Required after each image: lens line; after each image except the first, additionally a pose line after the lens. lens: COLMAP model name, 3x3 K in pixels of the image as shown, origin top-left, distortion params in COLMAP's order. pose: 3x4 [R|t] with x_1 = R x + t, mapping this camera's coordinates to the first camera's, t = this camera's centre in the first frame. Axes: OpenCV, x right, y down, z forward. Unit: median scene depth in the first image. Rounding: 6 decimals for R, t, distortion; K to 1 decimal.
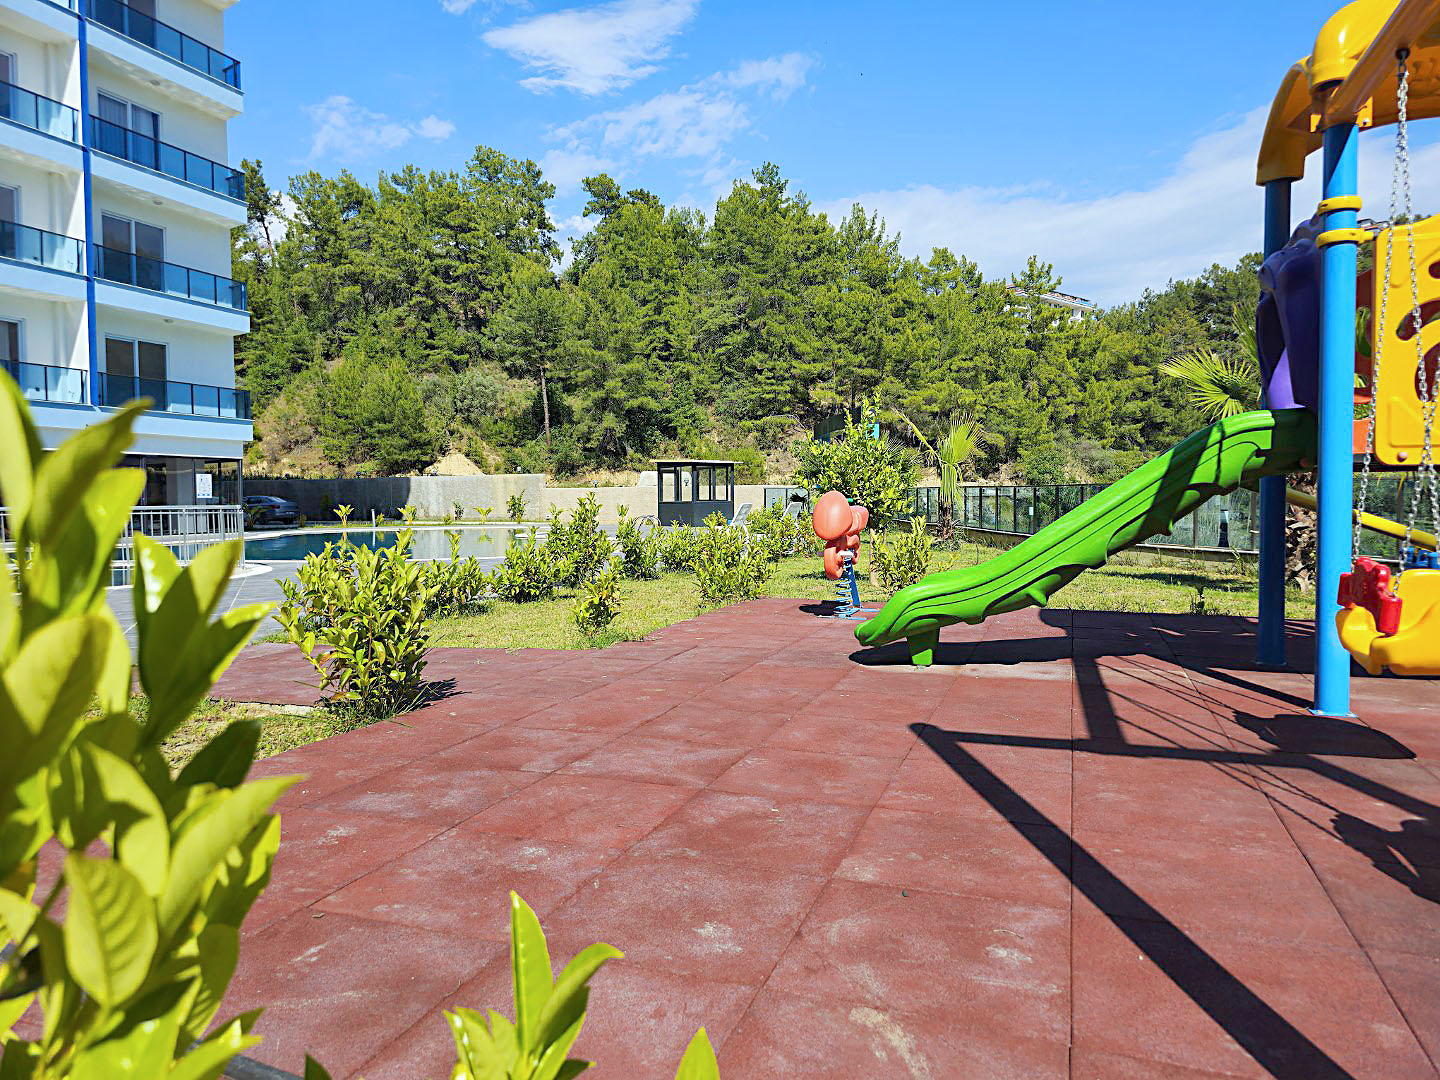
lens RADIAL K [[955.6, 0, 713.5], [0, 955.6, 539.9], [0, 0, 1]] dist [0.032416, -0.028121]
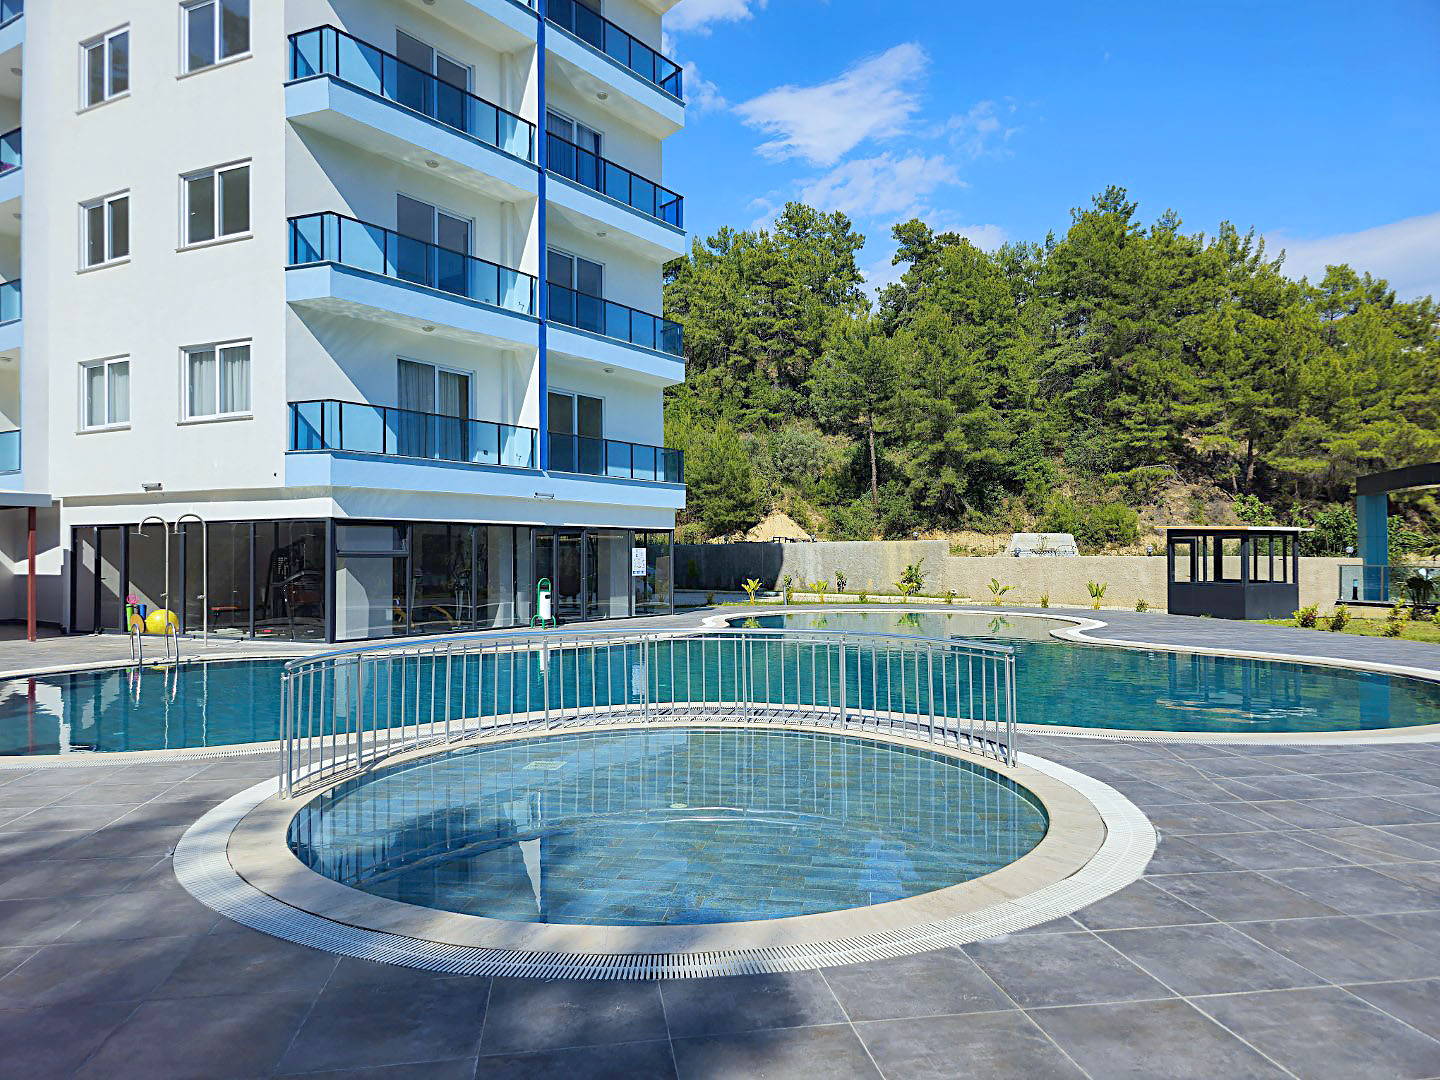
lens RADIAL K [[955.6, 0, 715.9], [0, 955.6, 545.8], [0, 0, 1]] dist [0.032416, -0.028121]
pose [[0.964223, -0.000485, -0.265092, -0.077924], [-0.013417, 0.998627, -0.050630, -0.009375], [0.264753, 0.052375, 0.962893, 0.068068]]
